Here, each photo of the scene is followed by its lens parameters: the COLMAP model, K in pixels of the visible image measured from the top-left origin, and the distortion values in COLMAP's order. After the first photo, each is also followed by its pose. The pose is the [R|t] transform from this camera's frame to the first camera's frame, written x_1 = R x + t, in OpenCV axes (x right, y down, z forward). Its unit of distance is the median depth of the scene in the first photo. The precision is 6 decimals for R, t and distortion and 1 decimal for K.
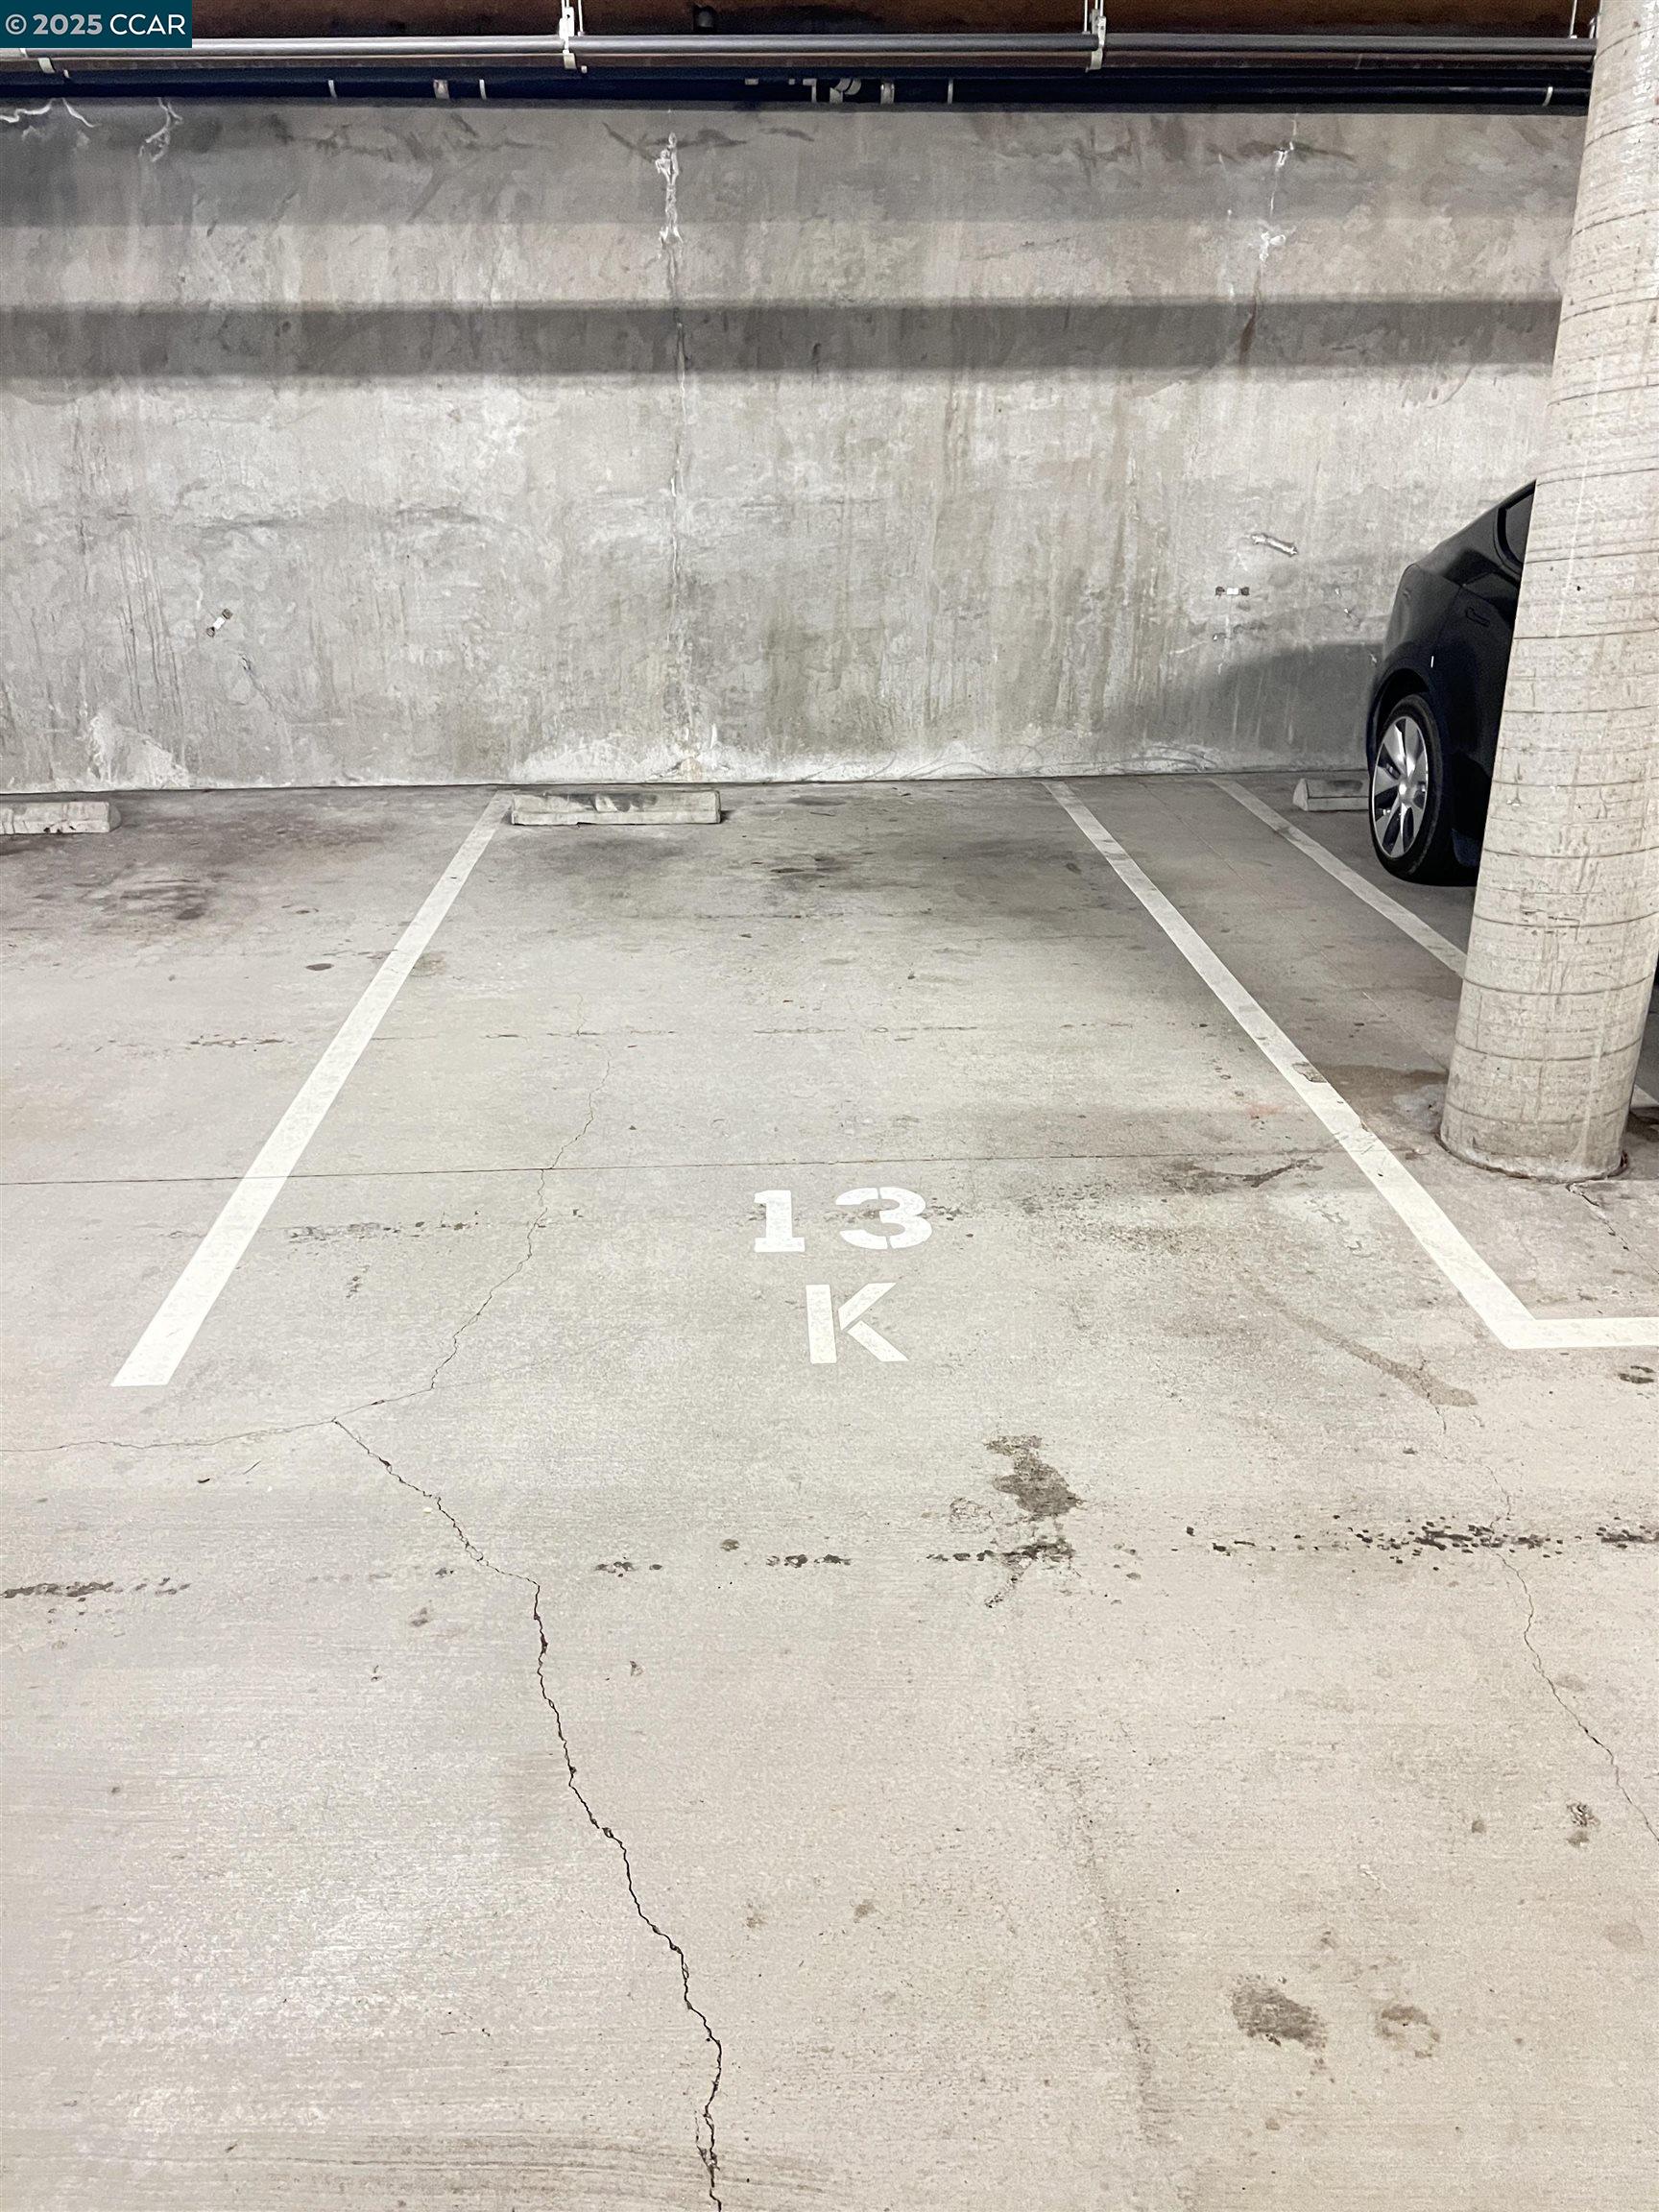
lens RADIAL K [[1662.8, 0, 823.7], [0, 1662.8, 1109.1], [0, 0, 1]] dist [0.020690, -0.013308]
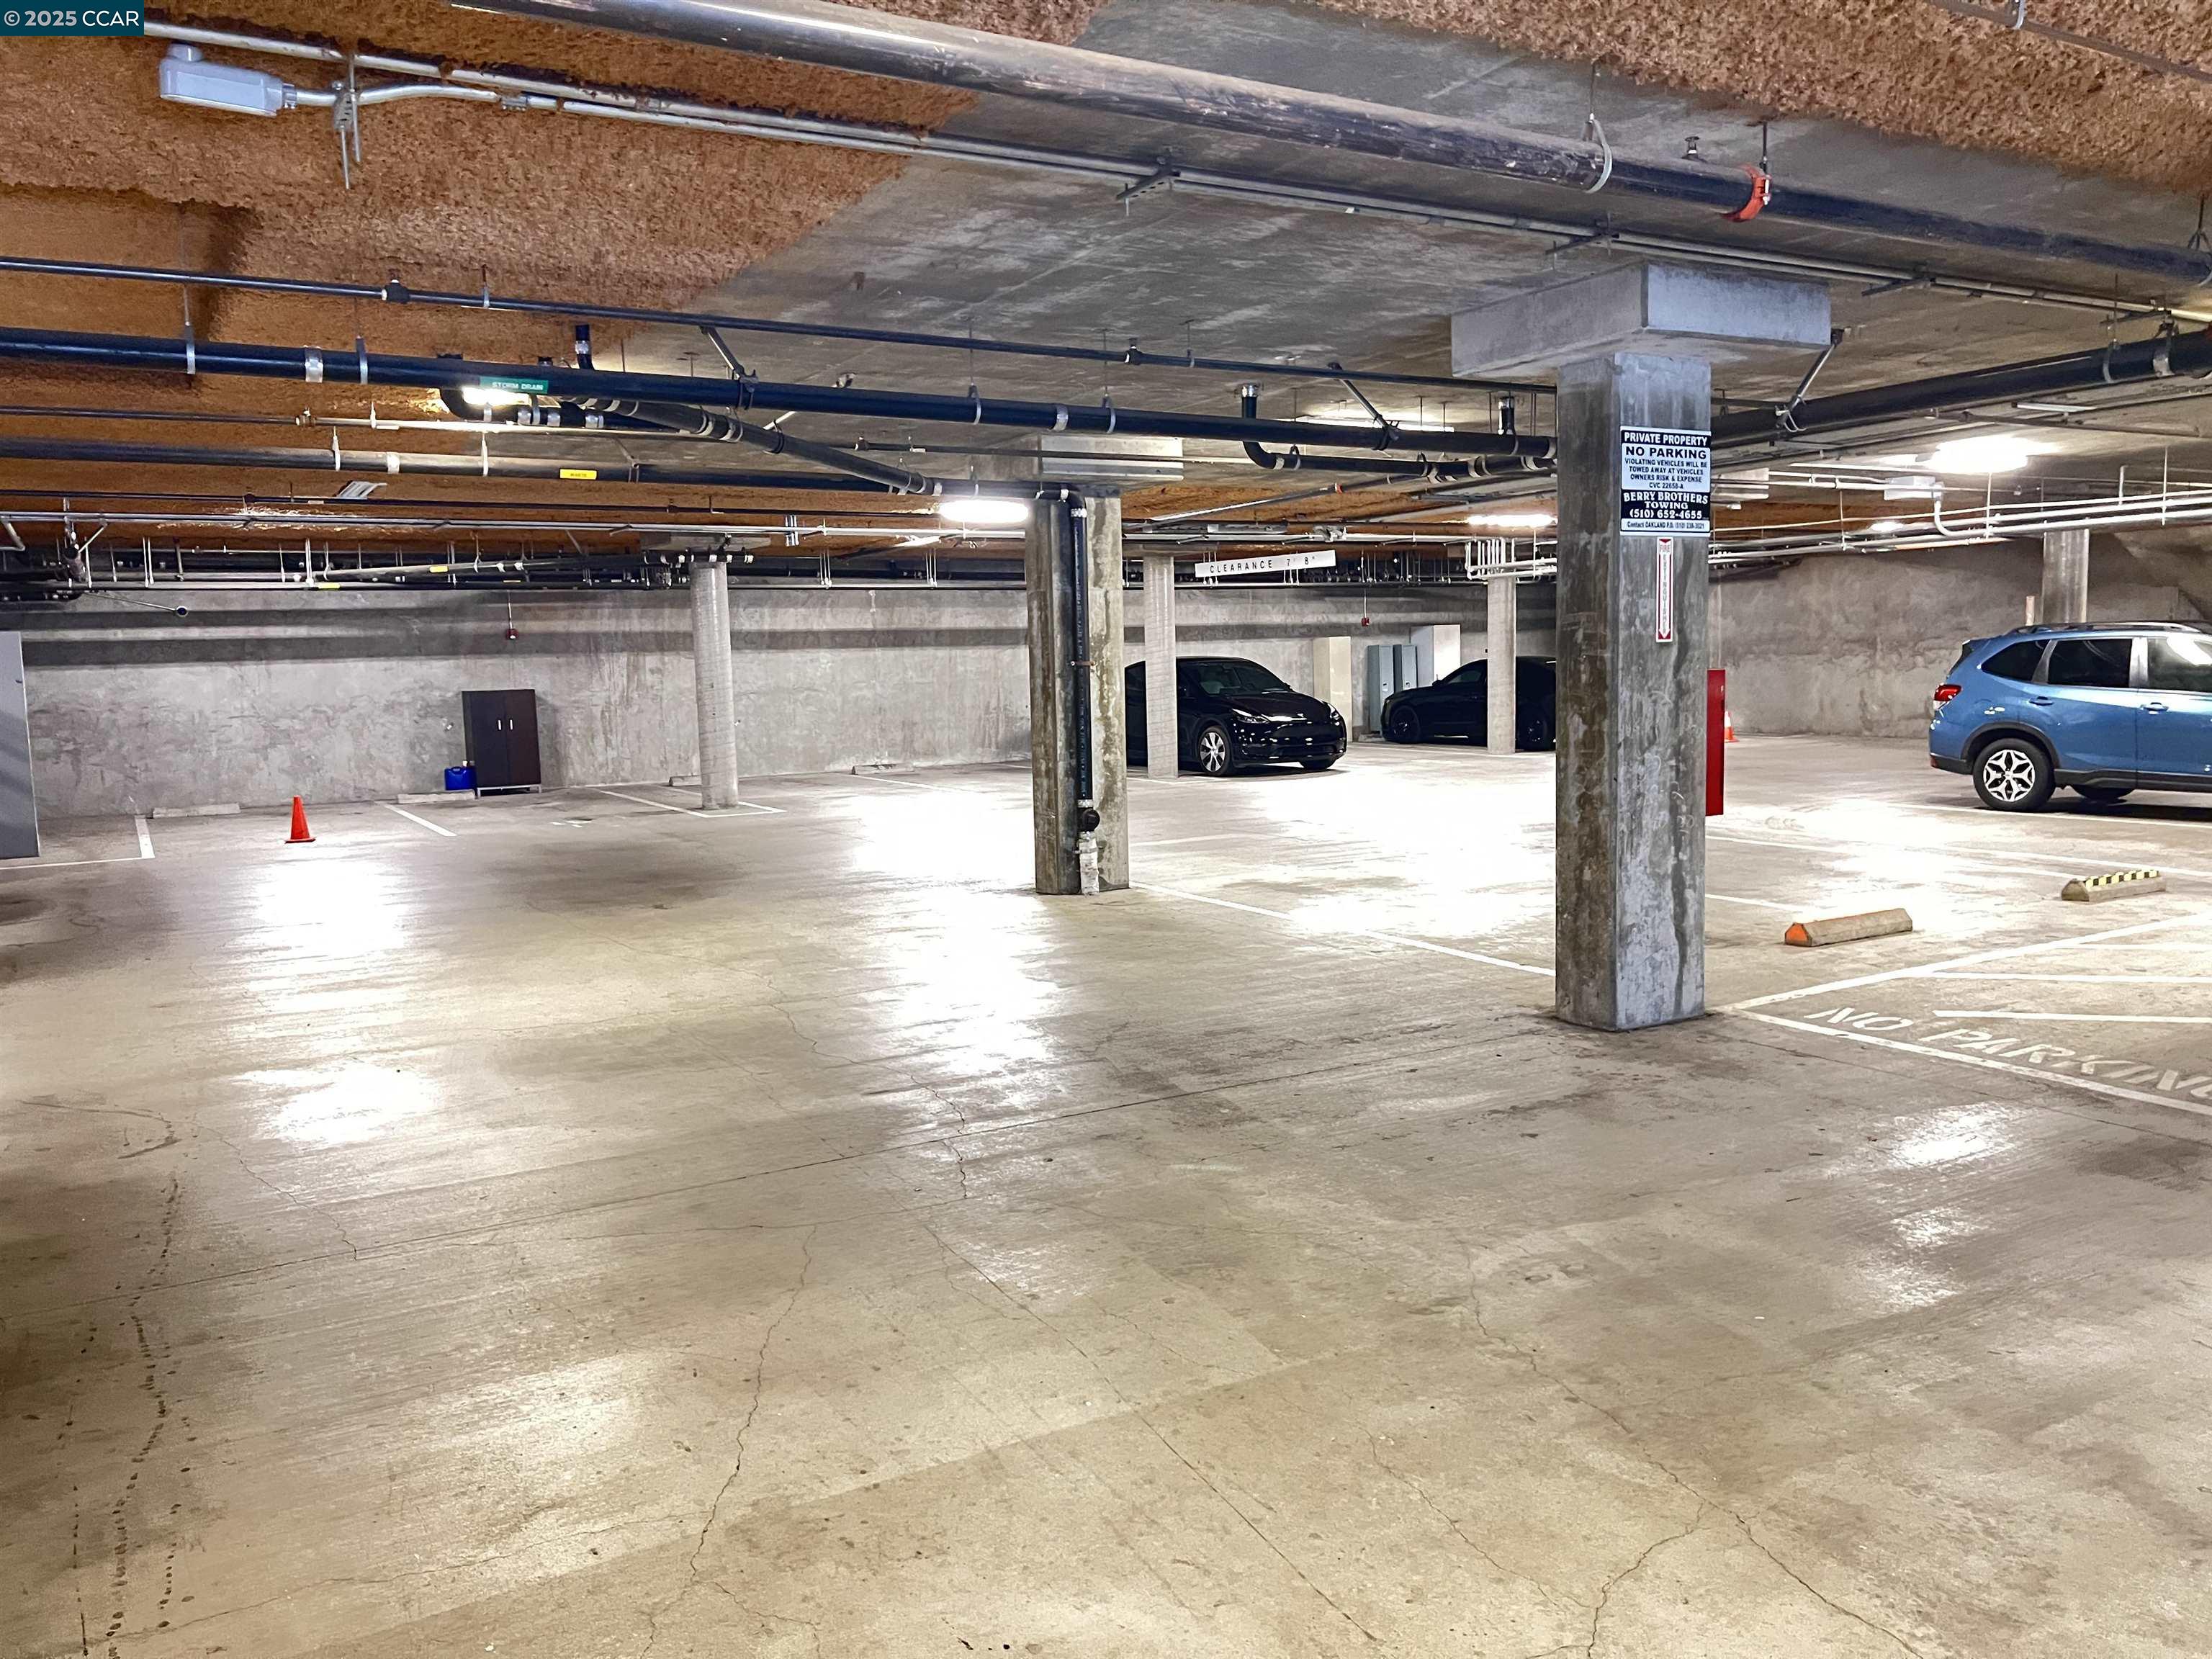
lens RADIAL K [[1662.8, 0, 1104.9], [0, 1662.8, 830.2], [0, 0, 1]] dist [0.020690, -0.013308]
pose [[0.879041, -0.059065, 0.473073, -1.293104], [0.196513, 0.948966, -0.246669, 0.824957], [-0.434361, 0.309797, 0.845788, -1.922002]]
